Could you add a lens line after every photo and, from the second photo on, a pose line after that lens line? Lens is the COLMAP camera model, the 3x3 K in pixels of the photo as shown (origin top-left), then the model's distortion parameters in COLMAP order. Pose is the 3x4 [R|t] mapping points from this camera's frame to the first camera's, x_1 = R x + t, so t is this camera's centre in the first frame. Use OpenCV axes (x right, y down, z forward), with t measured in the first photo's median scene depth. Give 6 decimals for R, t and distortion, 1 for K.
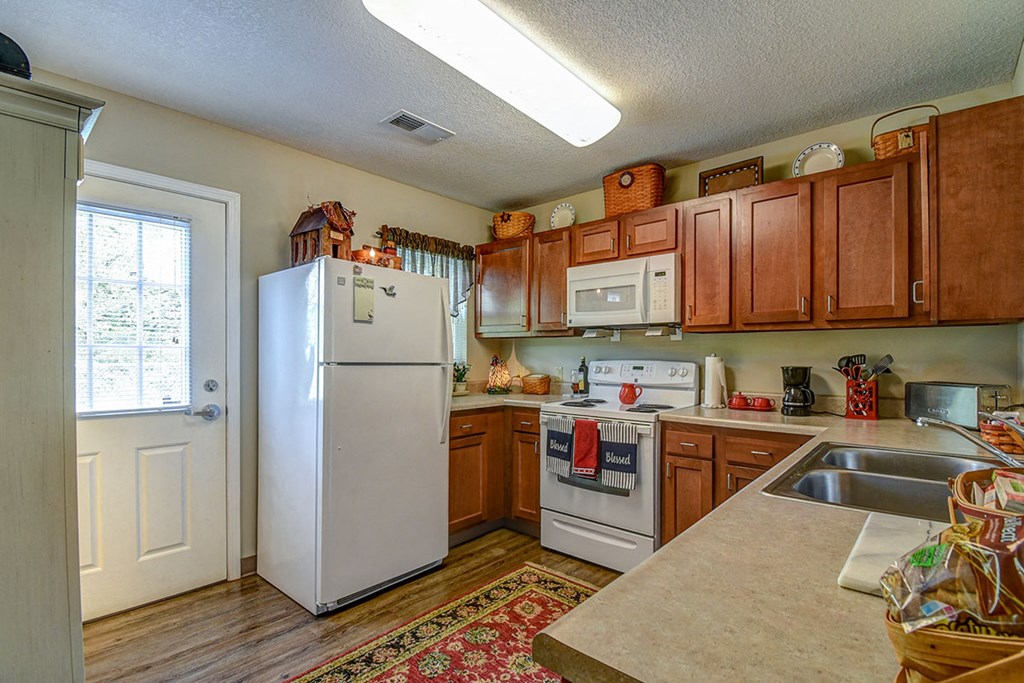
lens RADIAL K [[482.6, 0, 521.1], [0, 482.6, 357.0], [0, 0, 1]] dist [0.024158, -0.027692]
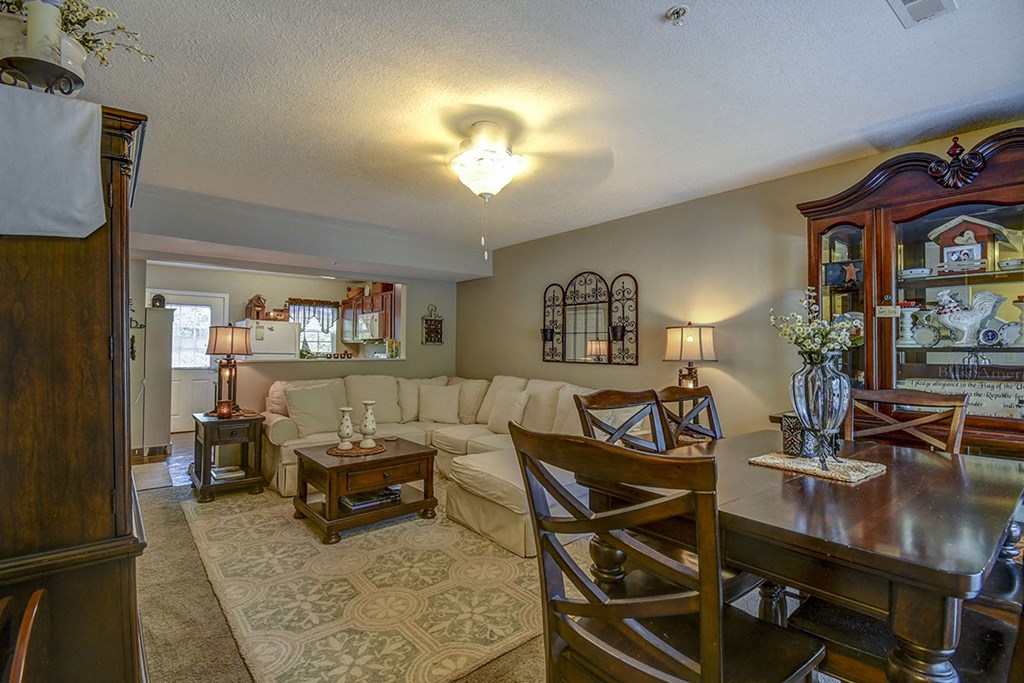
lens RADIAL K [[481.2, 0, 512.0], [0, 481.2, 341.5], [0, 0, 1]] dist [0.023786, -0.027347]
pose [[0.987697, 0.004515, -0.156318, 1.413655], [-0.007598, 0.999788, -0.019128, -0.012574], [0.156198, 0.020080, 0.987522, -1.442156]]
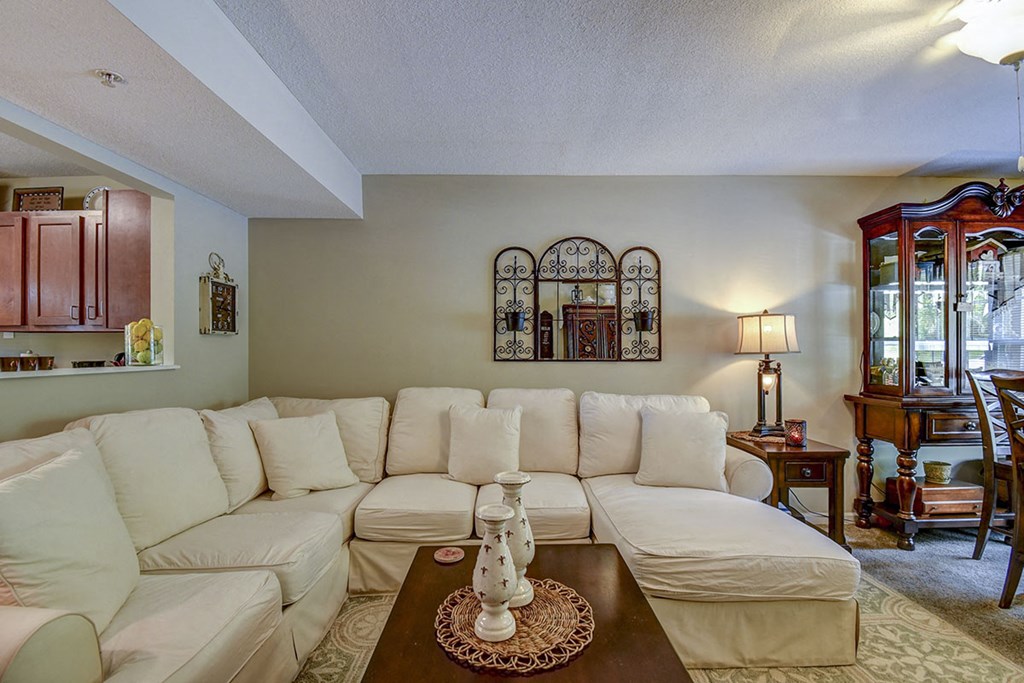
lens RADIAL K [[475.7, 0, 513.2], [0, 475.7, 345.4], [0, 0, 1]] dist [0.020836, -0.026474]
pose [[0.738592, 0.002611, 0.674148, 0.498893], [0.007572, 0.999897, -0.012168, 0.001633], [-0.674110, 0.014092, 0.738496, -0.572482]]
